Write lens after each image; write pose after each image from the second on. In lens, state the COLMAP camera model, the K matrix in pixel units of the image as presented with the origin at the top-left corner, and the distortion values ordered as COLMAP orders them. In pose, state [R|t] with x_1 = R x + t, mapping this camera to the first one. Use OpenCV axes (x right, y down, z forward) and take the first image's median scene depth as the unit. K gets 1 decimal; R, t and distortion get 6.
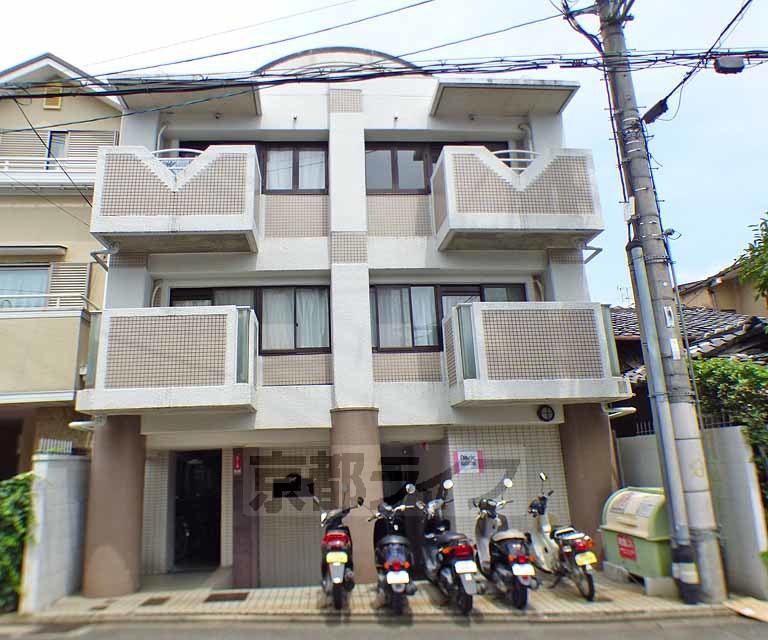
lens RADIAL K [[545.4, 0, 384.0], [0, 545.4, 320.0], [0, 0, 1]] dist [-0.002681, -0.002918]
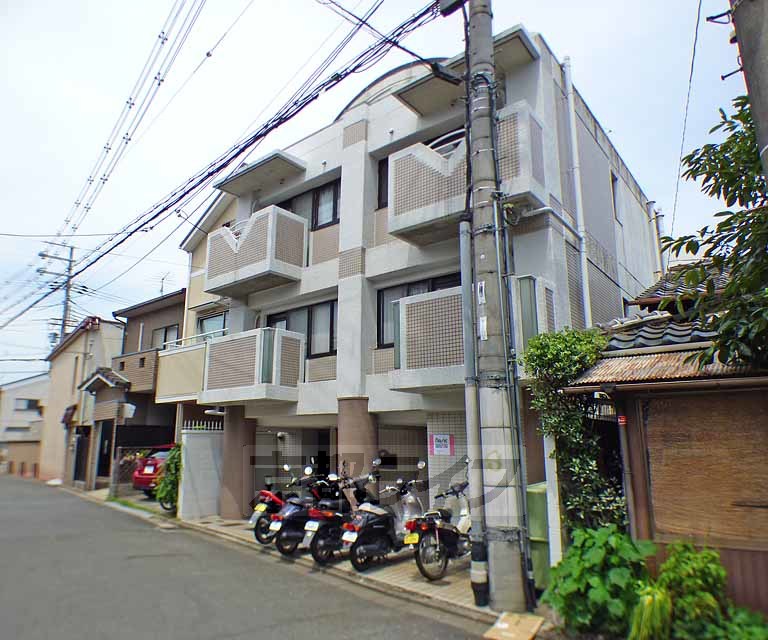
lens RADIAL K [[521.5, 0, 383.9], [0, 521.5, 343.8], [0, 0, 1]] dist [0.000888, 0.000155]
pose [[0.729317, -0.089323, -0.678320, 0.796964], [0.142298, 0.989564, 0.022687, 0.026688], [0.669215, -0.113069, 0.734416, 0.205877]]
